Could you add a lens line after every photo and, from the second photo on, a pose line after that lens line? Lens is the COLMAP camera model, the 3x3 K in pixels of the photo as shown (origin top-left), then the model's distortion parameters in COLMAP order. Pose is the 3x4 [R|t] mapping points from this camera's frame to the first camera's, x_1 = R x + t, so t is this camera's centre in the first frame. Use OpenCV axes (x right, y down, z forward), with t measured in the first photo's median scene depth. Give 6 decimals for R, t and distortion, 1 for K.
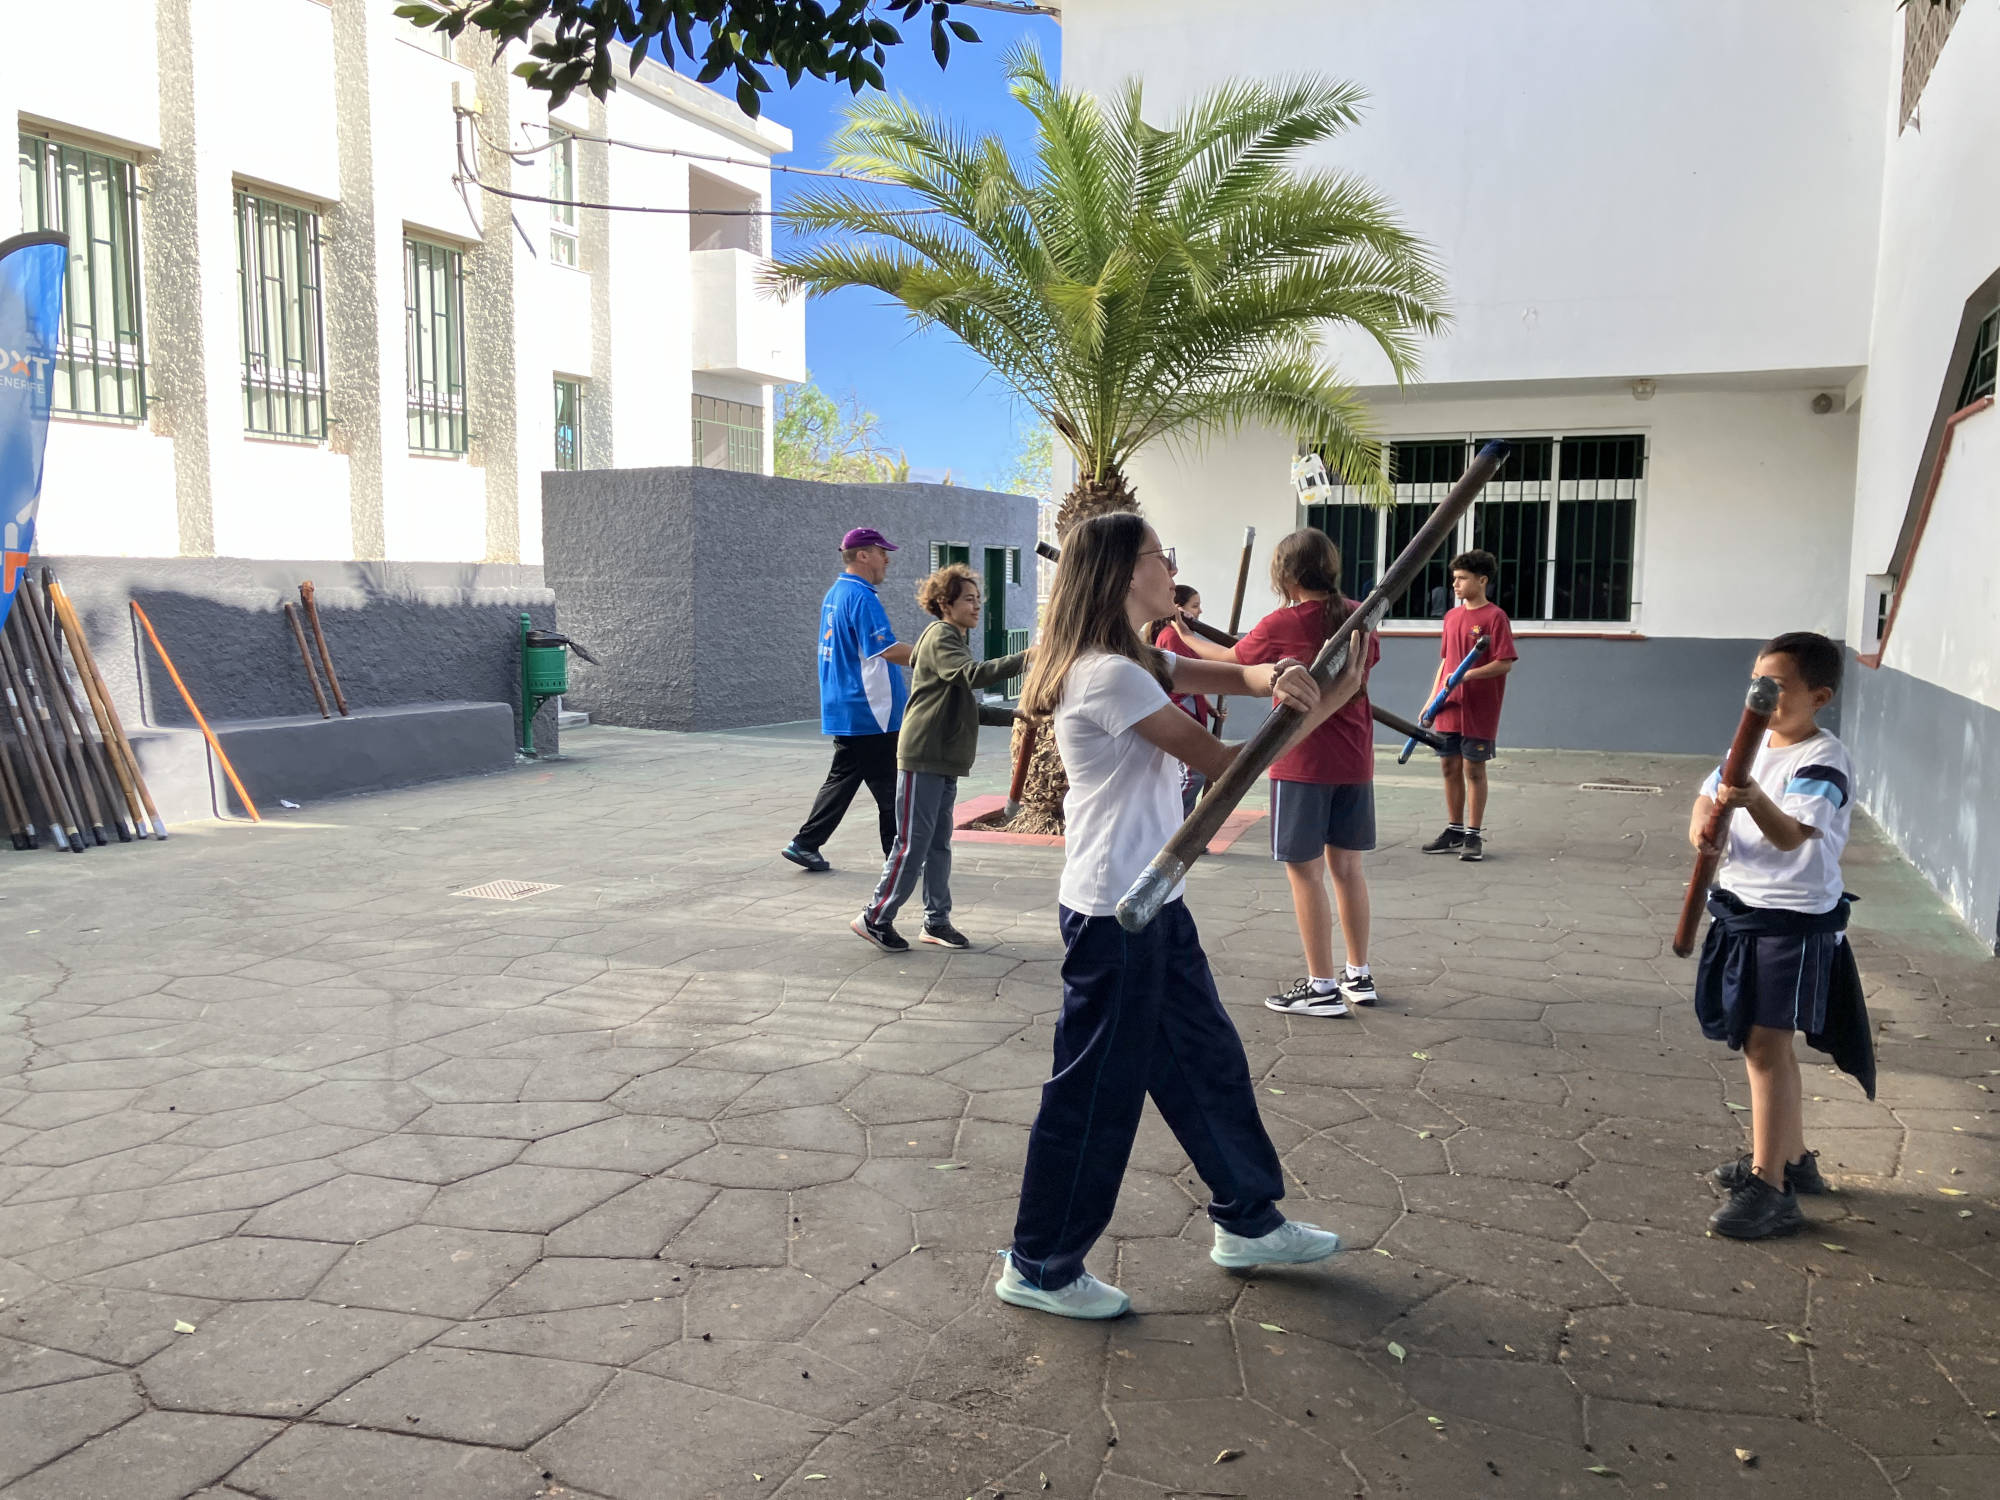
lens RADIAL K [[1658.0, 0, 1000.7], [0, 1658.0, 742.8], [0, 0, 1]] dist [0.021843, -0.004381]
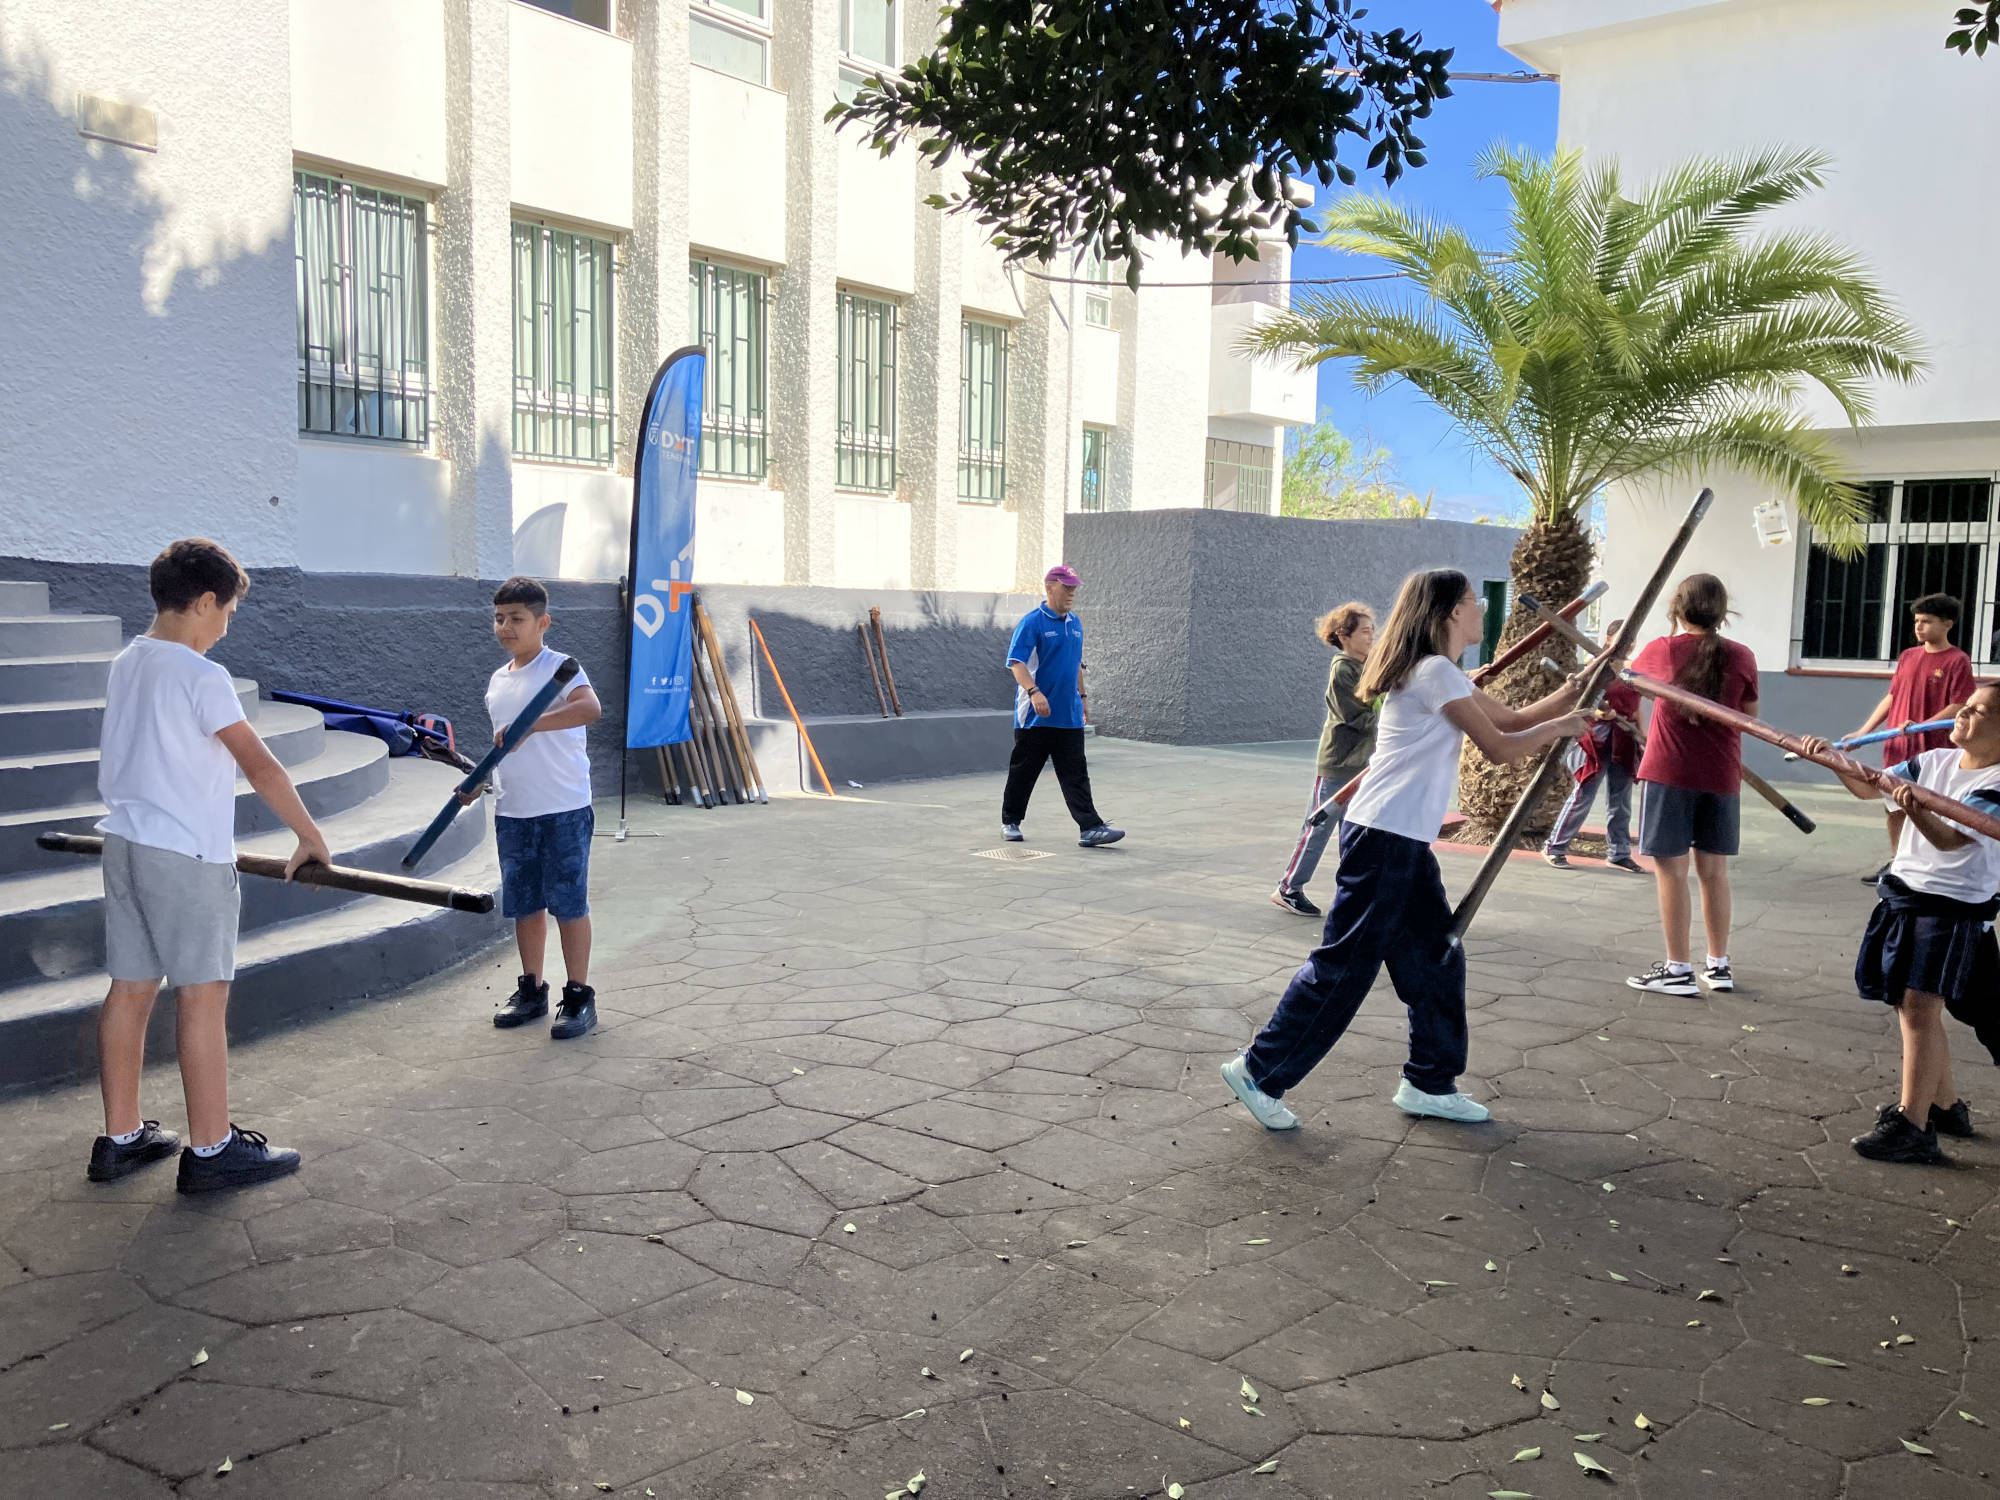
lens RADIAL K [[1651.1, 0, 1003.4], [0, 1651.1, 807.0], [0, 0, 1]] dist [0.122085, -0.317583]
pose [[0.951816, 0.052789, -0.302091, 0.060966], [-0.046618, 0.998531, 0.027608, 0.015347], [0.303104, -0.012195, 0.952879, -0.165865]]
